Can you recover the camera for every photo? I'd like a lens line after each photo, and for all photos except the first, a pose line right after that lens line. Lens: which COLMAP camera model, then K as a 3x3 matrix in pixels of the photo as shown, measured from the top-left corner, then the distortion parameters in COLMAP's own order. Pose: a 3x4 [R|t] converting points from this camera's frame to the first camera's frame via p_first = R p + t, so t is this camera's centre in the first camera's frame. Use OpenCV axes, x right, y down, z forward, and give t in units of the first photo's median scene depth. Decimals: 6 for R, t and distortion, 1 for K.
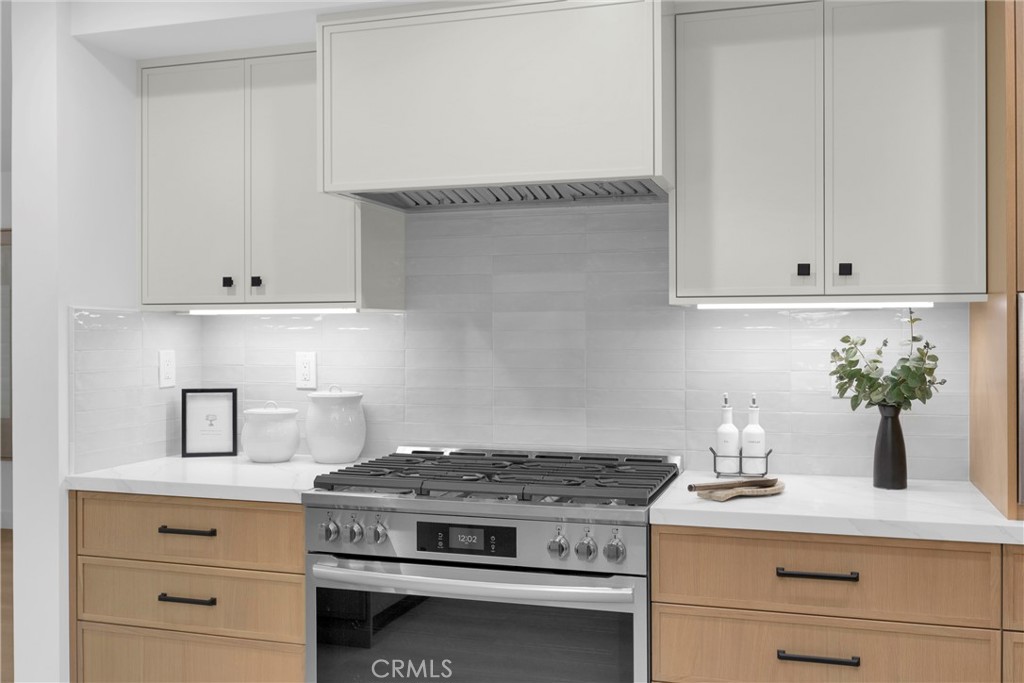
lens RADIAL K [[1041.6, 0, 511.7], [0, 1041.6, 334.1], [0, 0, 1]] dist [-0.003686, 0.000000]
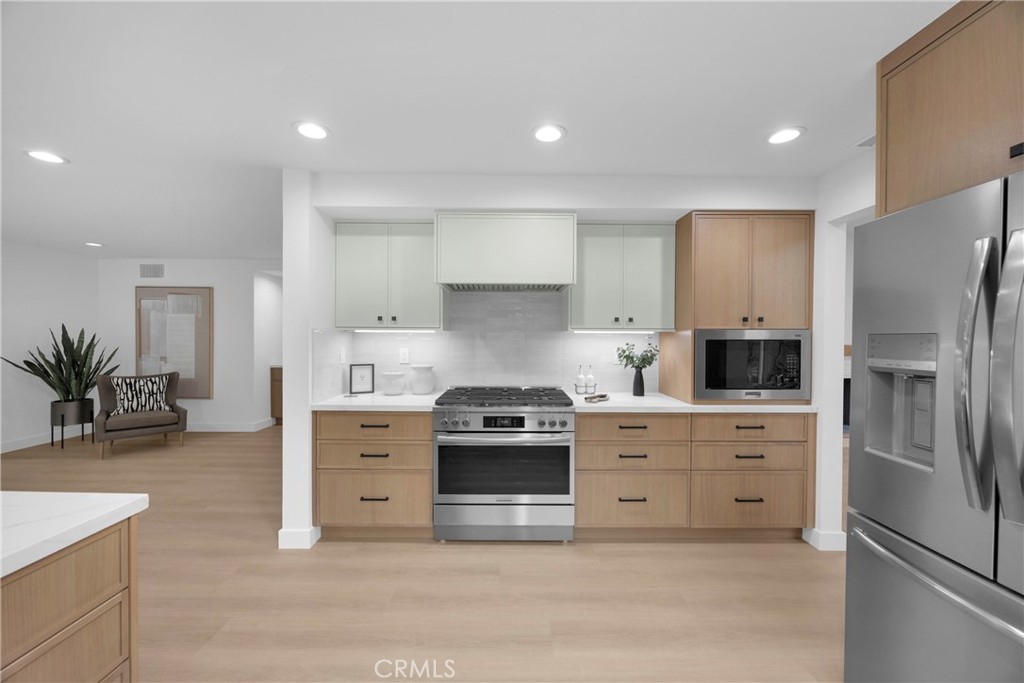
lens RADIAL K [[385.0, 0, 513.6], [0, 385.0, 347.1], [0, 0, 1]] dist [-0.007975, 0.000202]
pose [[0.945972, 0.002523, 0.324237, -0.306076], [-0.007071, 0.999892, 0.012849, 0.001109], [-0.324170, -0.014448, 0.945889, 0.097541]]
